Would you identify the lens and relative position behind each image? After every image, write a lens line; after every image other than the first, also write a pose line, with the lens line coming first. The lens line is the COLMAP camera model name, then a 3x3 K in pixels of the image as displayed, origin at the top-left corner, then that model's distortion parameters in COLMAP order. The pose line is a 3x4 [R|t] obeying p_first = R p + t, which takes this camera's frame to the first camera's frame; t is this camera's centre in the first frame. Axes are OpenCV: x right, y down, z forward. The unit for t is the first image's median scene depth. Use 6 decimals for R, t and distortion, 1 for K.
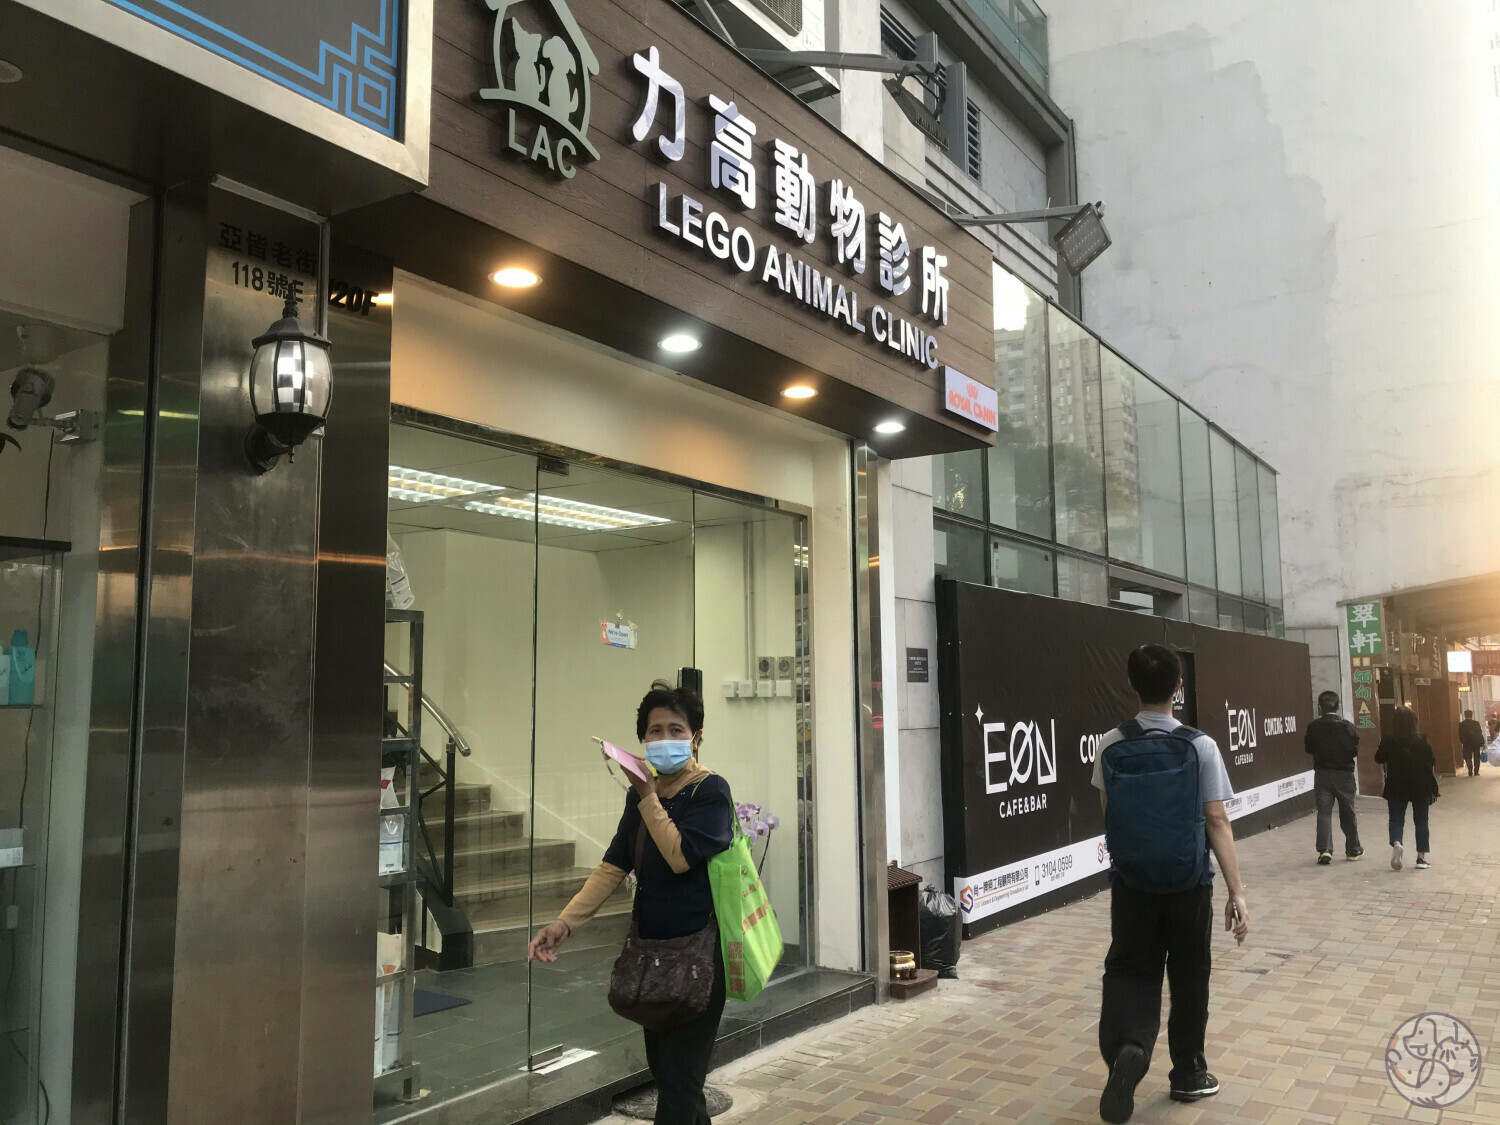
lens RADIAL K [[1233.0, 0, 750.0], [0, 1233.0, 562.5], [0, 0, 1]] dist [0.052458, -0.091962]
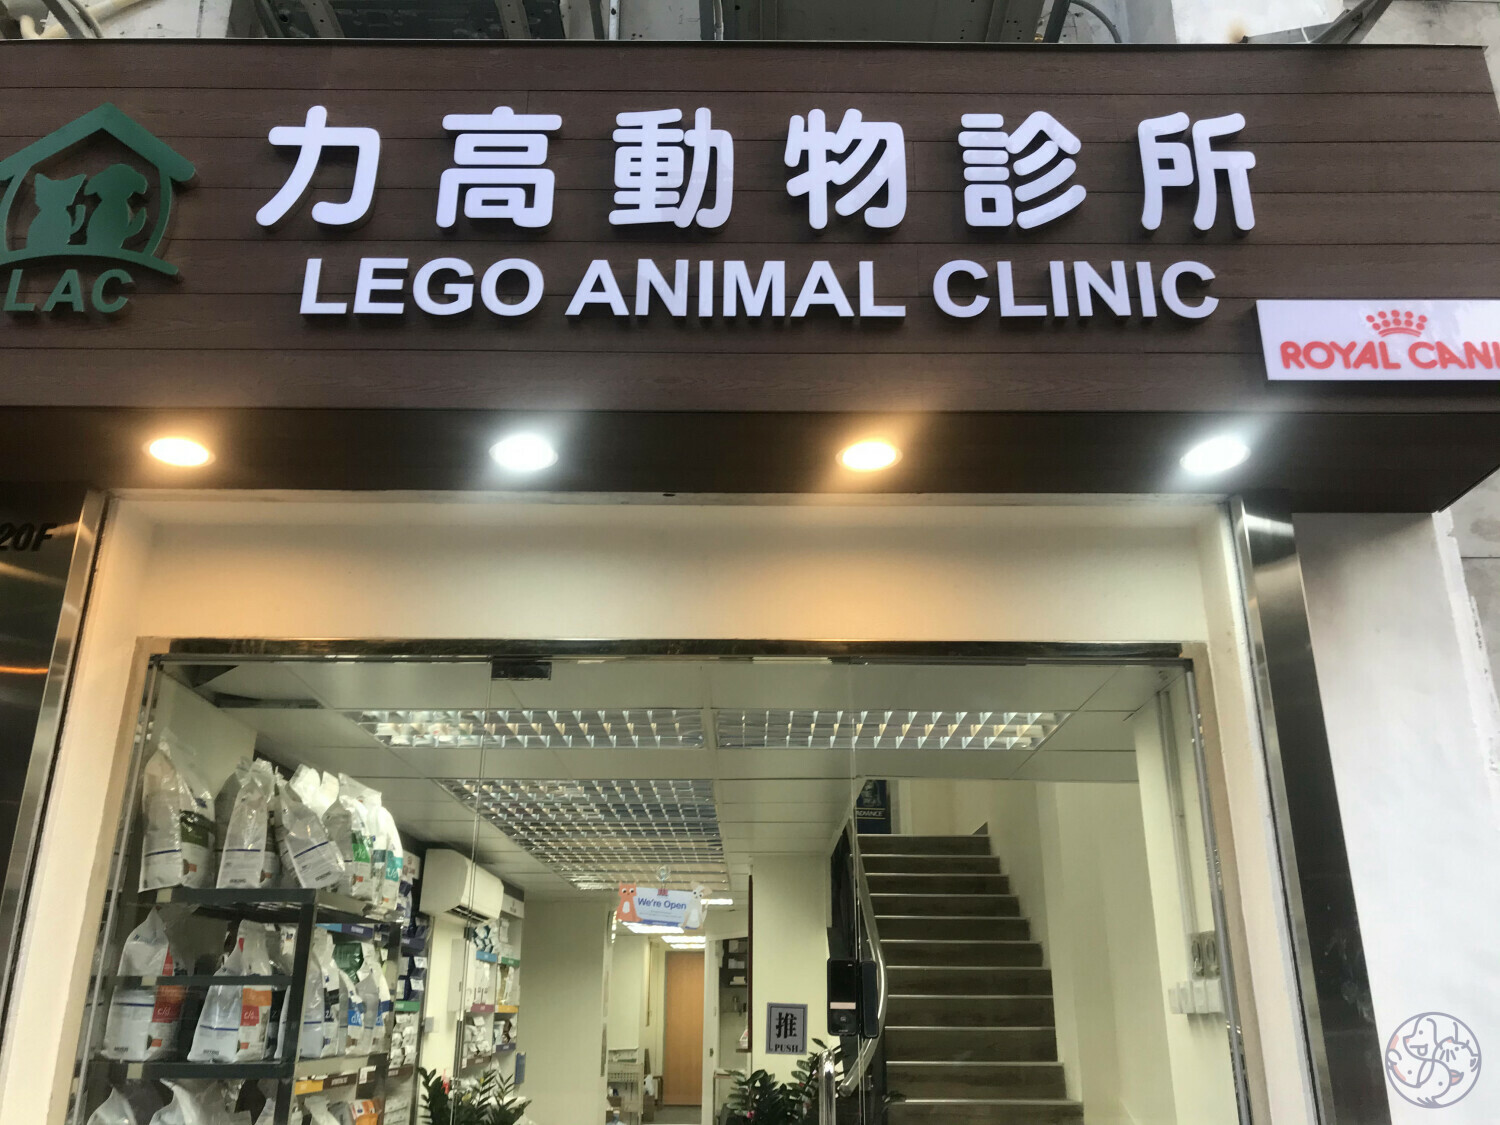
lens RADIAL K [[1238.7, 0, 750.0], [0, 1238.7, 562.5], [0, 0, 1]] dist [0.016930, 0.000084]
pose [[0.546859, -0.278810, -0.789436, 0.524118], [0.083070, 0.956337, -0.280211, 0.079250], [0.833093, 0.087657, 0.546143, 0.729814]]
